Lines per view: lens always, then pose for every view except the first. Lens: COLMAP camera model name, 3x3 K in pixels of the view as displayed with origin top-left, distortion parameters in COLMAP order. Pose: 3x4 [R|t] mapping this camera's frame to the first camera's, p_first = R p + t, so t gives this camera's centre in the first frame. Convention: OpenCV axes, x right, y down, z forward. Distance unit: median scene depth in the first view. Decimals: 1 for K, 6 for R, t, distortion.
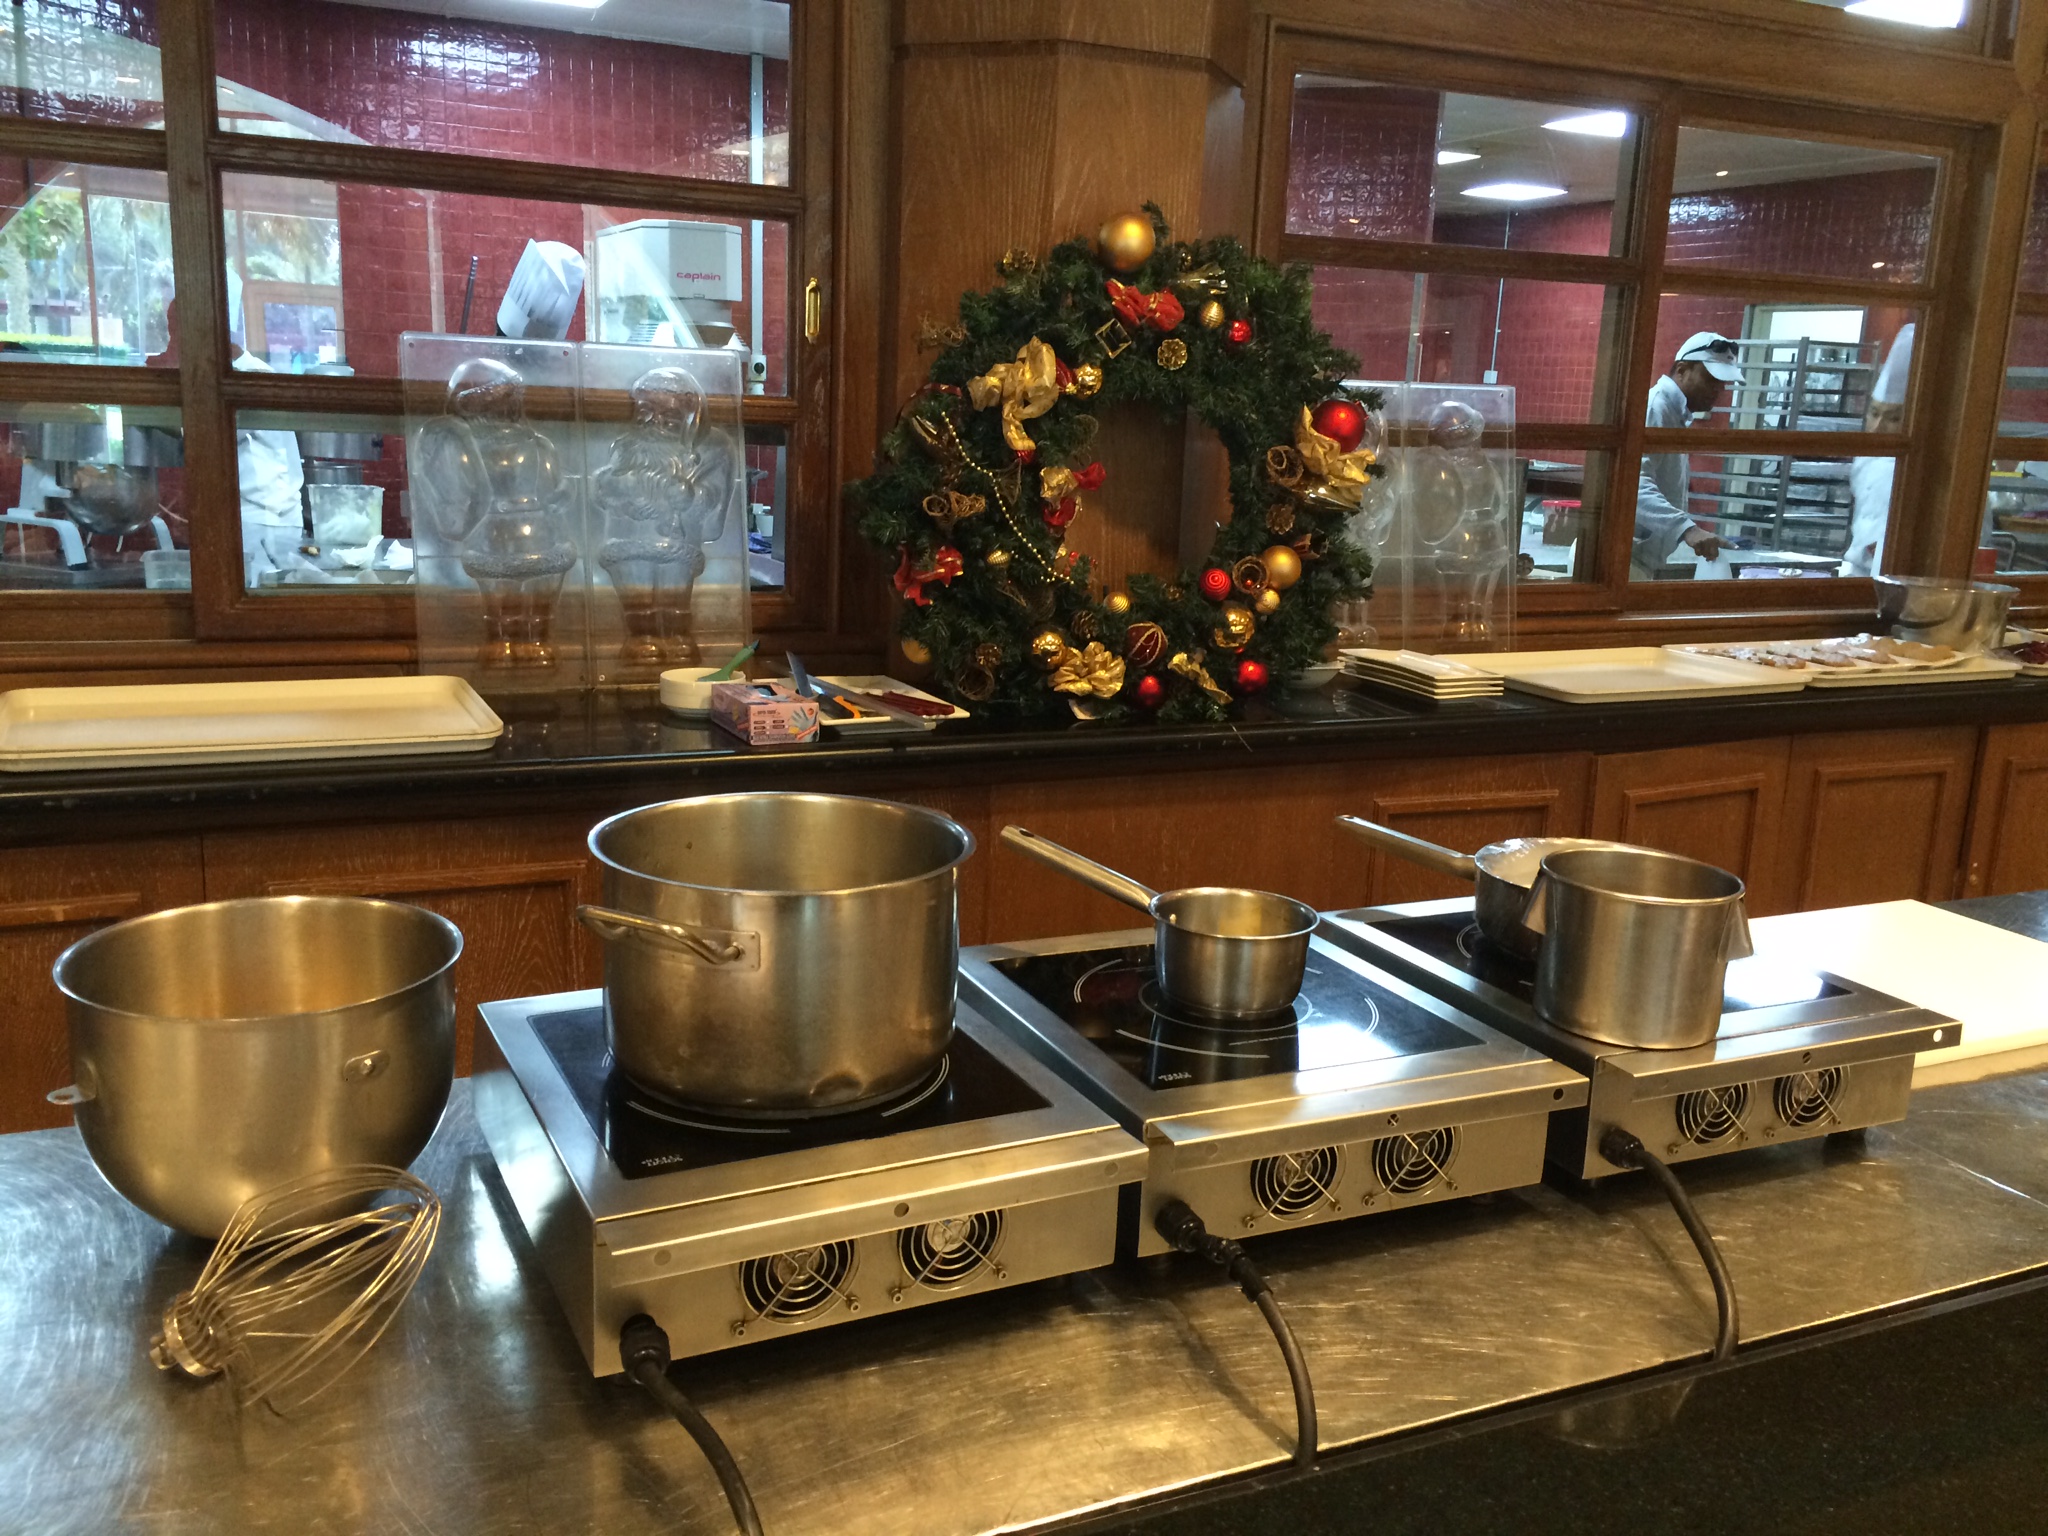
lens RADIAL K [[1759.3, 0, 1029.0], [0, 1759.3, 761.6], [0, 0, 1]] dist [0.109680, -0.153098]
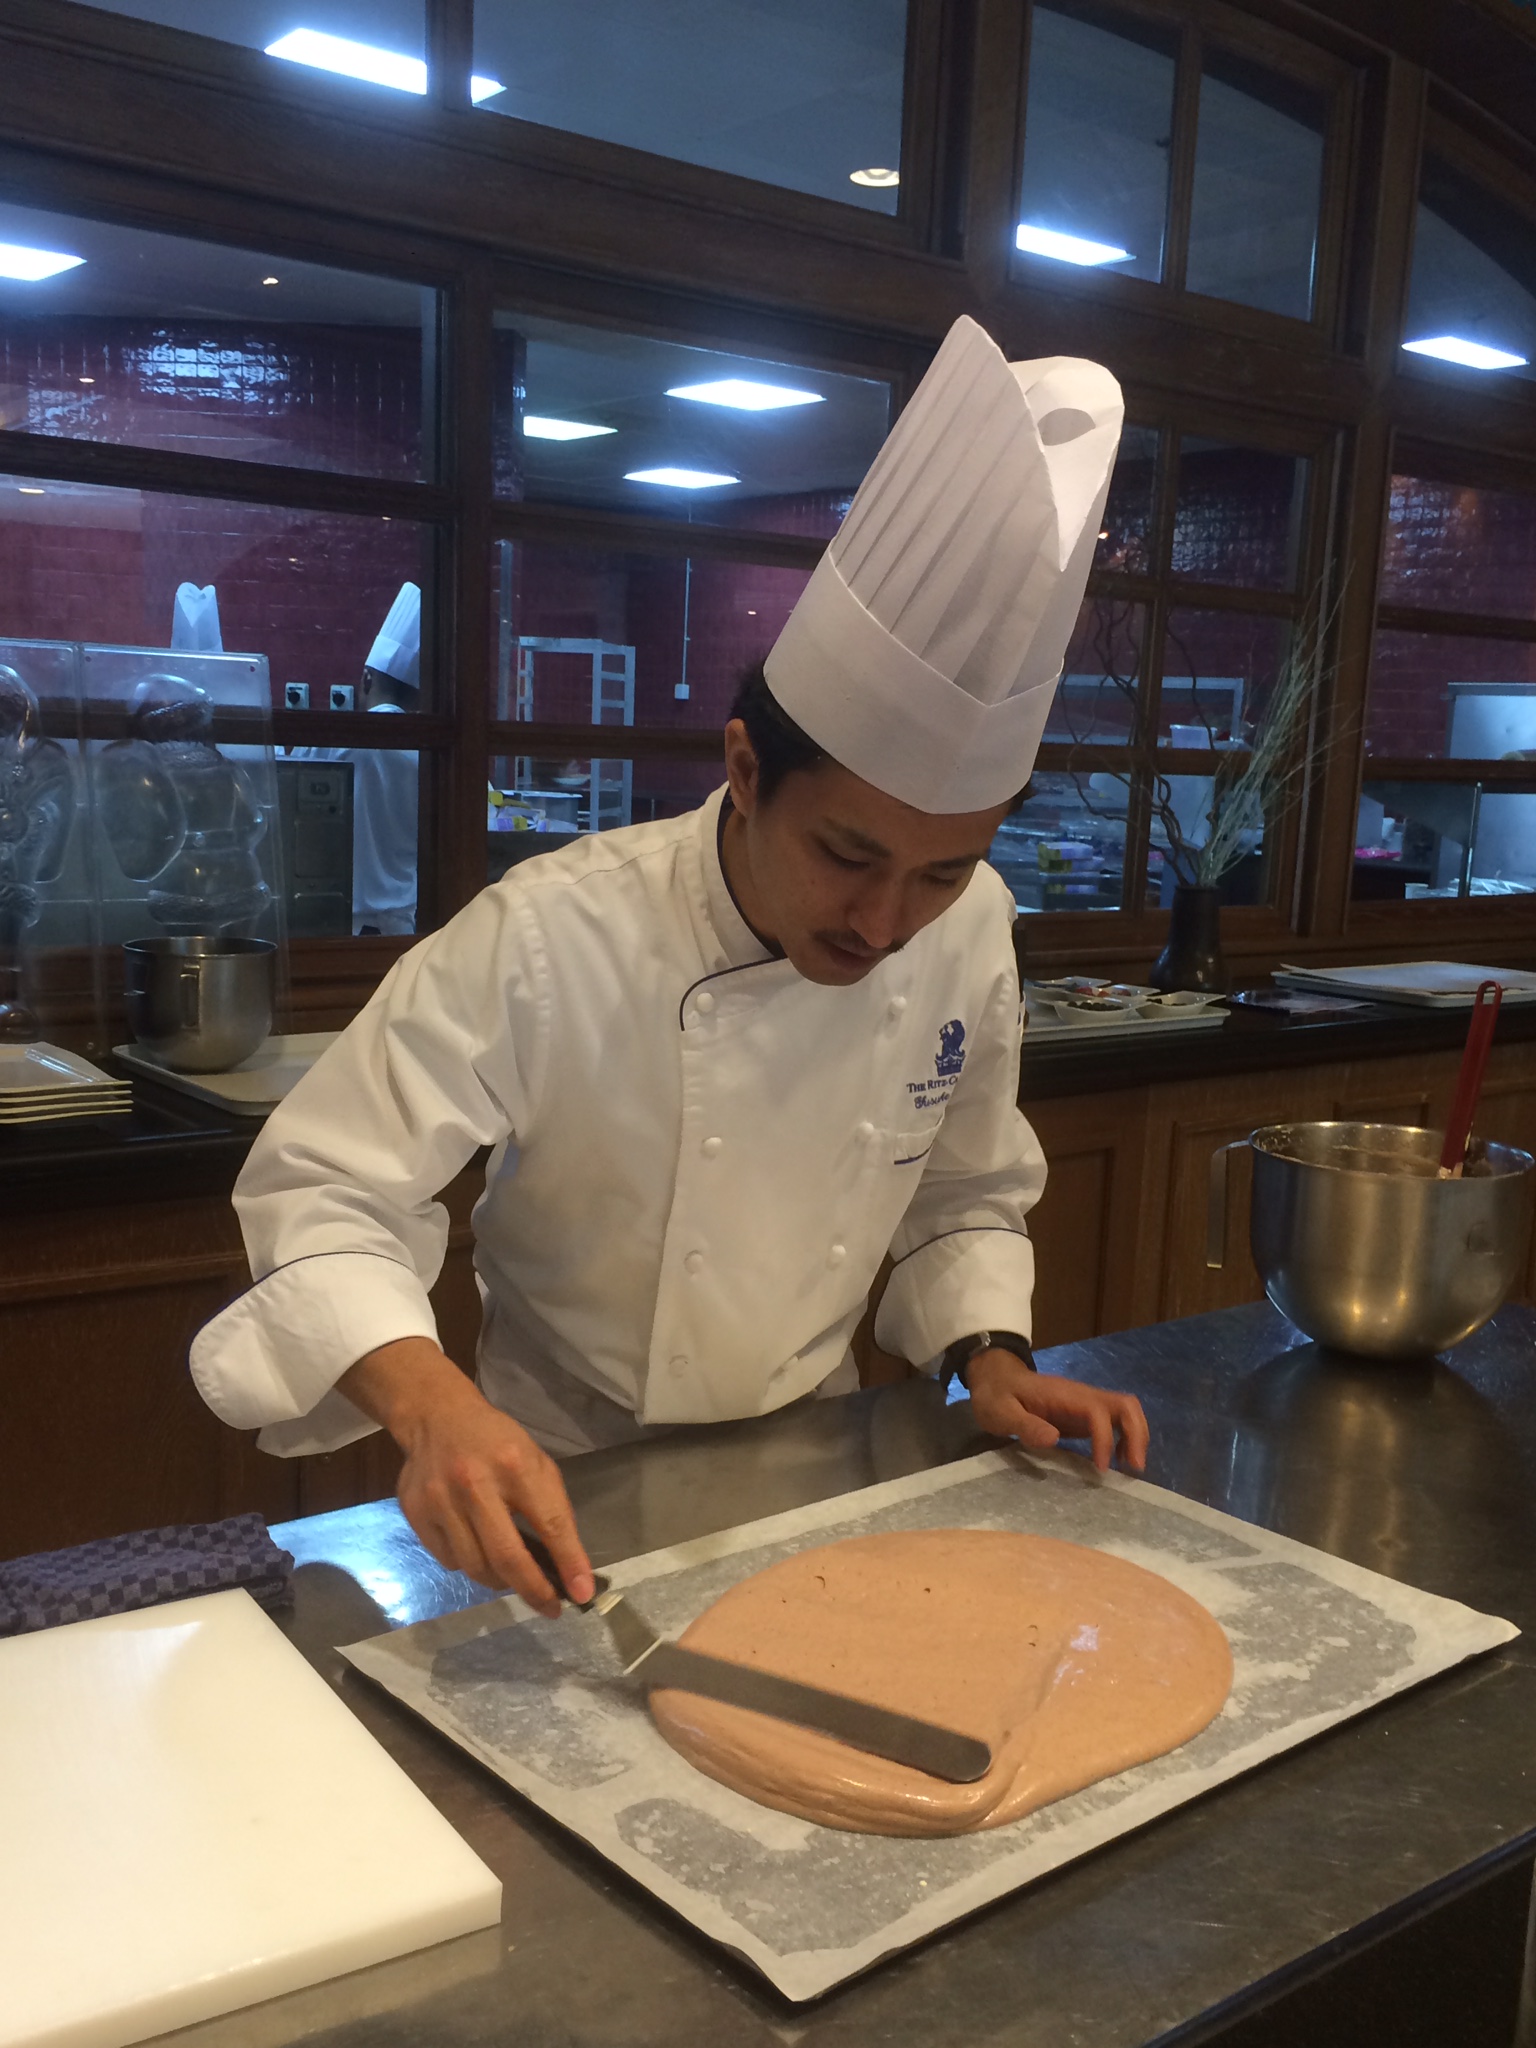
lens RADIAL K [[2003.2, 0, 768.0], [0, 2003.2, 1024.0], [0, 0, 1]] dist [0.095627, -0.121794]
pose [[0.972609, -0.031561, 0.230294, 0.351353], [0.043957, 0.997836, -0.048894, -0.025398], [-0.228252, 0.057678, 0.971892, 0.248360]]
